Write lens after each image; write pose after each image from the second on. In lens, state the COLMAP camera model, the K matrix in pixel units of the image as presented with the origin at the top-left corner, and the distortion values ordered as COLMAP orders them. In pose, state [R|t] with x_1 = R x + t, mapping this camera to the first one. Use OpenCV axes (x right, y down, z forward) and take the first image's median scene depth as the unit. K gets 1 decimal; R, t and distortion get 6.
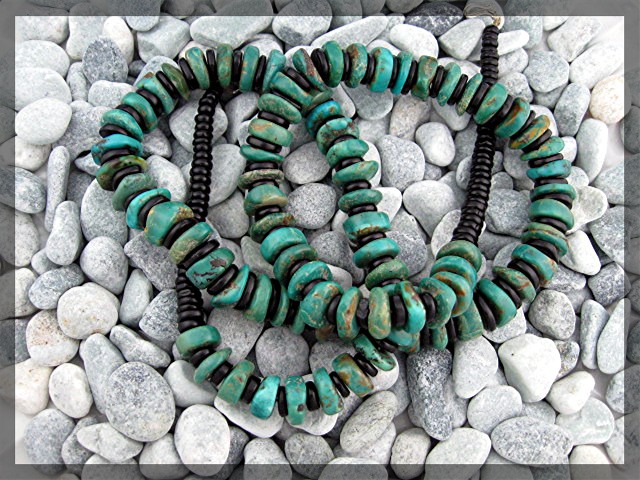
lens RADIAL K [[738.9, 0, 320.0], [0, 738.9, 240.0], [0, 0, 1]] dist [-0.168154, 0.018017]
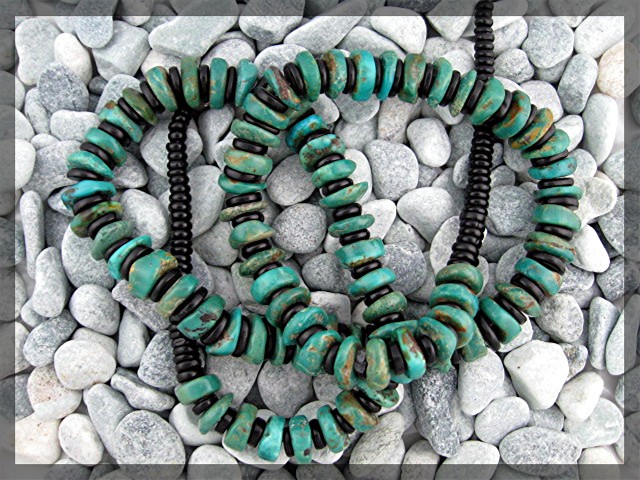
lens RADIAL K [[738.9, 0, 320.0], [0, 738.9, 240.0], [0, 0, 1]] dist [-0.168154, 0.018017]
pose [[0.995818, -0.085163, -0.033079, 0.044116], [0.090320, 0.972188, 0.216083, -0.239848], [0.013756, -0.218167, 0.975814, 0.077182]]
